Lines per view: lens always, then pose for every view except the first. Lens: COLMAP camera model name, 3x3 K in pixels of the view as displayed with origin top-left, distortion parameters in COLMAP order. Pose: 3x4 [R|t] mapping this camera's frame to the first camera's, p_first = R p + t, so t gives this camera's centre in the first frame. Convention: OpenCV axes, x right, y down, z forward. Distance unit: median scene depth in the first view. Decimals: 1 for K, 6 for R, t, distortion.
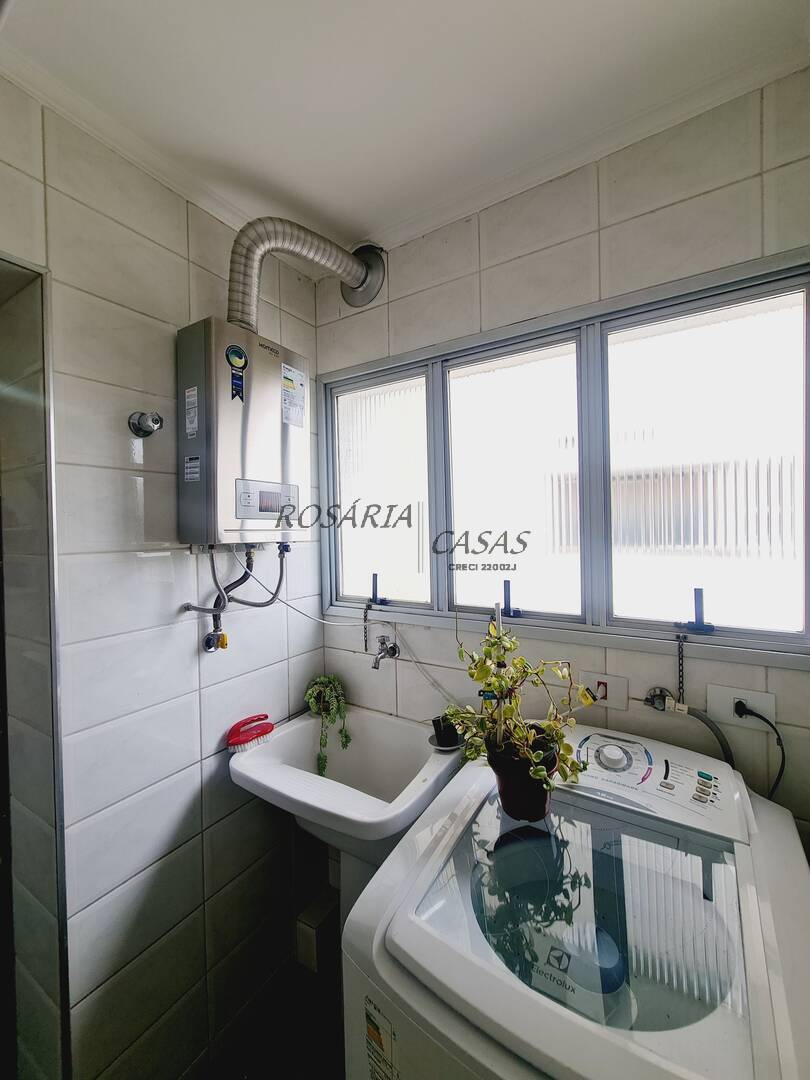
lens RADIAL K [[437.7, 0, 409.7], [0, 437.7, 534.3], [0, 0, 1]] dist [-0.000355, -0.000227]
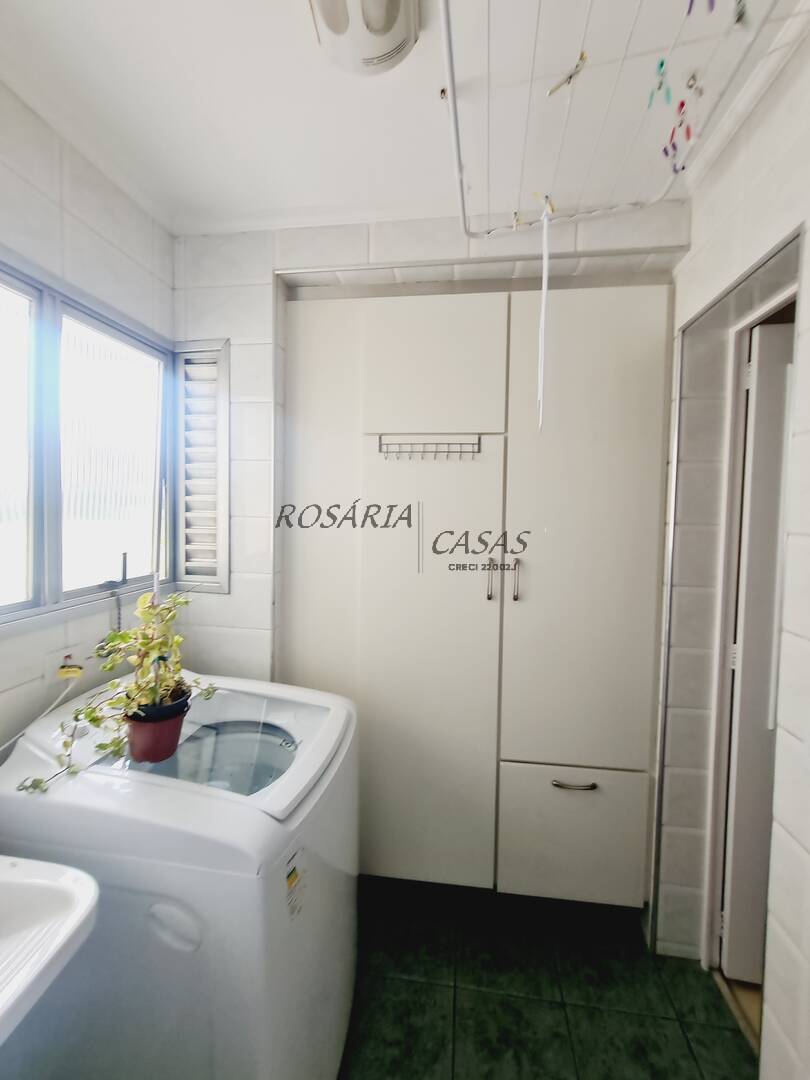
lens RADIAL K [[442.7, 0, 408.6], [0, 442.7, 530.6], [0, 0, 1]] dist [0.000222, -0.000203]
pose [[-0.431794, -0.016803, 0.901816, -0.860795], [0.011016, 0.999654, 0.023900, 0.032366], [-0.901905, 0.020254, -0.431459, 0.748384]]
